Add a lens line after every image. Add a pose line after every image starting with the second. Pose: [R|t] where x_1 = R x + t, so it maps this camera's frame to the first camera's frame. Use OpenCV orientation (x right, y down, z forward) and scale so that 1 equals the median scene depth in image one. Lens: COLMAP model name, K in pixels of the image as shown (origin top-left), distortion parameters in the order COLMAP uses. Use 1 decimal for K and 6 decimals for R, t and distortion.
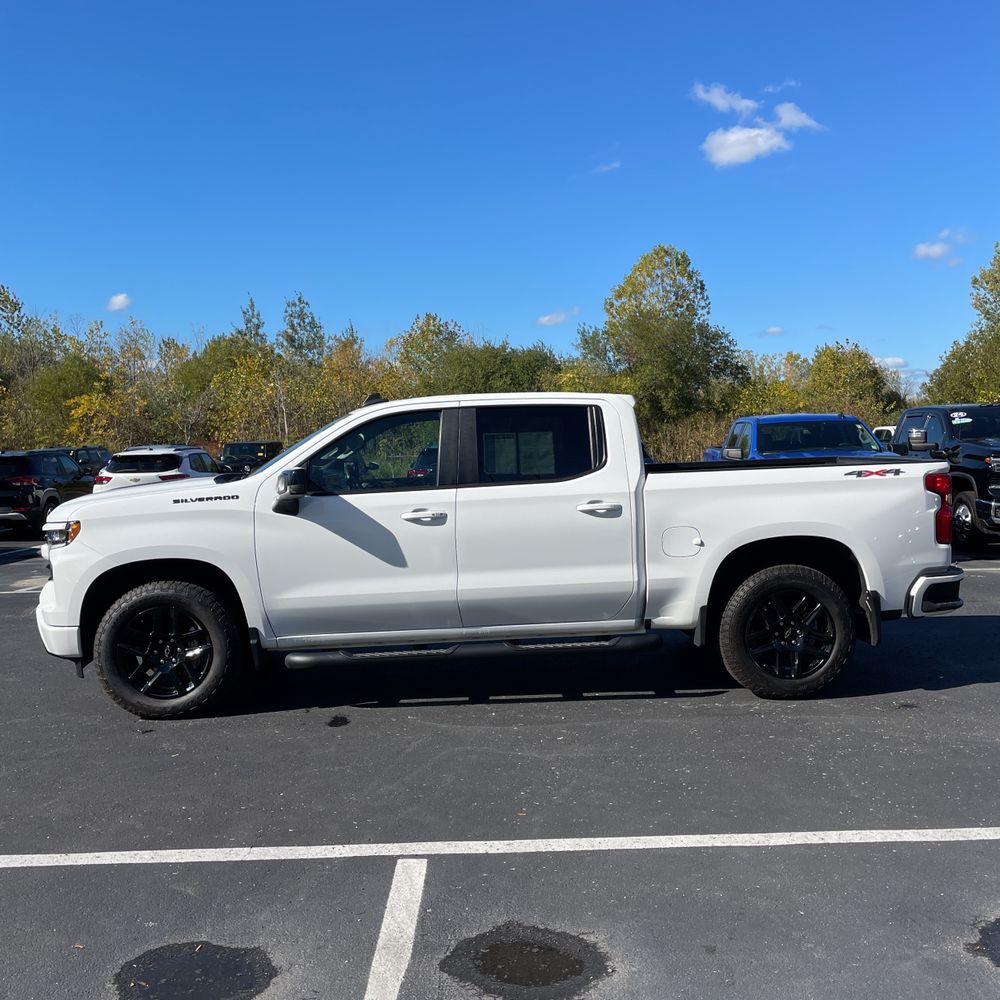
lens RADIAL K [[993.9, 0, 500.0], [0, 993.9, 500.0], [0, 0, 1]] dist [0.118185, -0.188713]
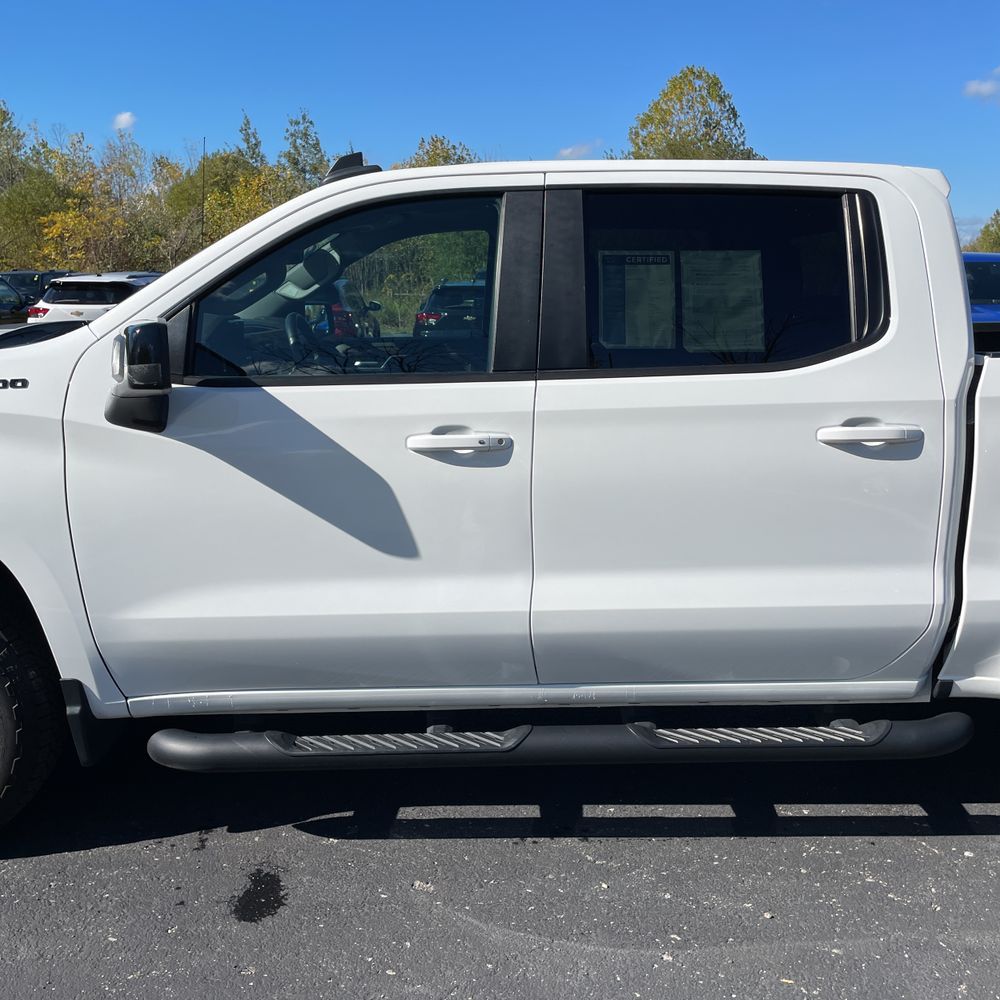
lens RADIAL K [[991.0, 0, 493.6], [0, 991.0, 489.1], [0, 0, 1]] dist [0.104689, -0.125731]
pose [[0.999427, 0.032358, -0.009966, -0.055443], [-0.030549, 0.988721, 0.146622, -0.027070], [0.014598, -0.146233, 0.989142, 0.559123]]
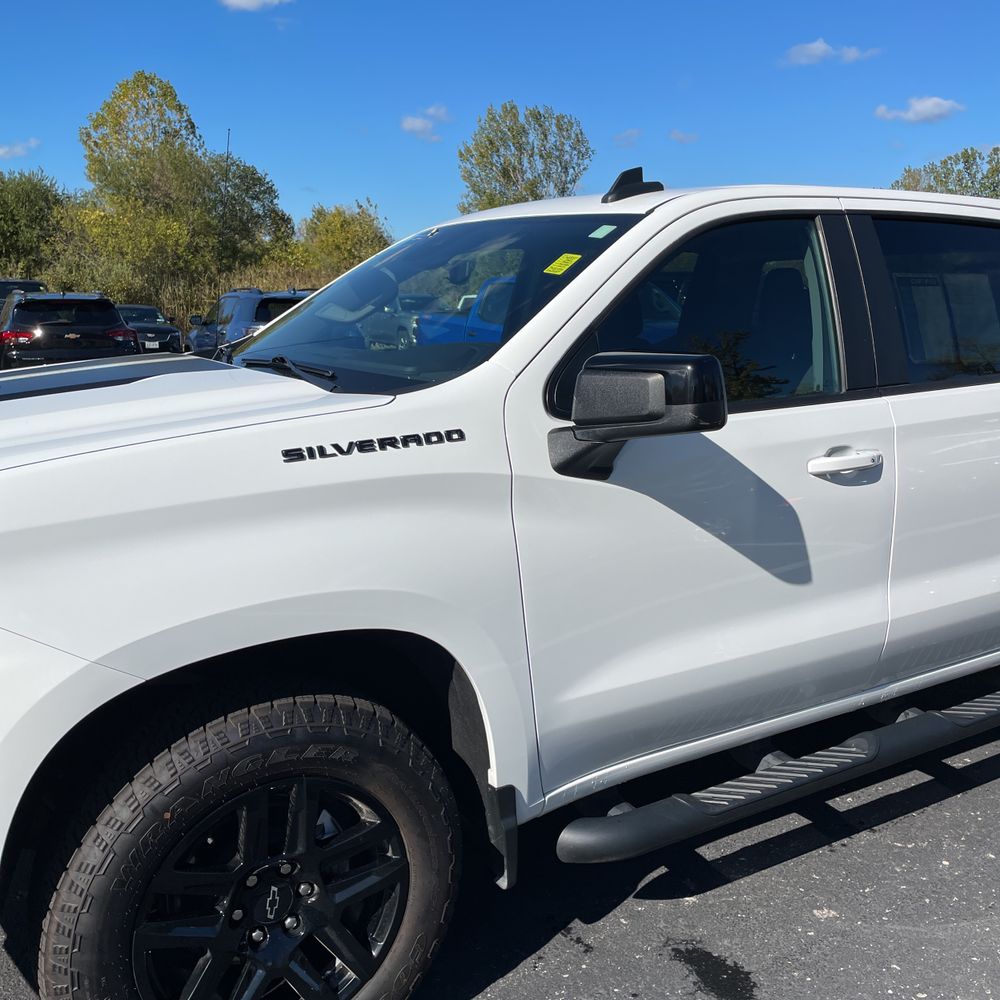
lens RADIAL K [[991.0, 0, 493.6], [0, 991.0, 489.1], [0, 0, 1]] dist [0.104689, -0.125731]
pose [[0.875203, -0.061882, 0.479782, -0.410384], [0.000667, 0.991938, 0.126722, -0.027390], [-0.483756, -0.110588, 0.868188, 0.678847]]
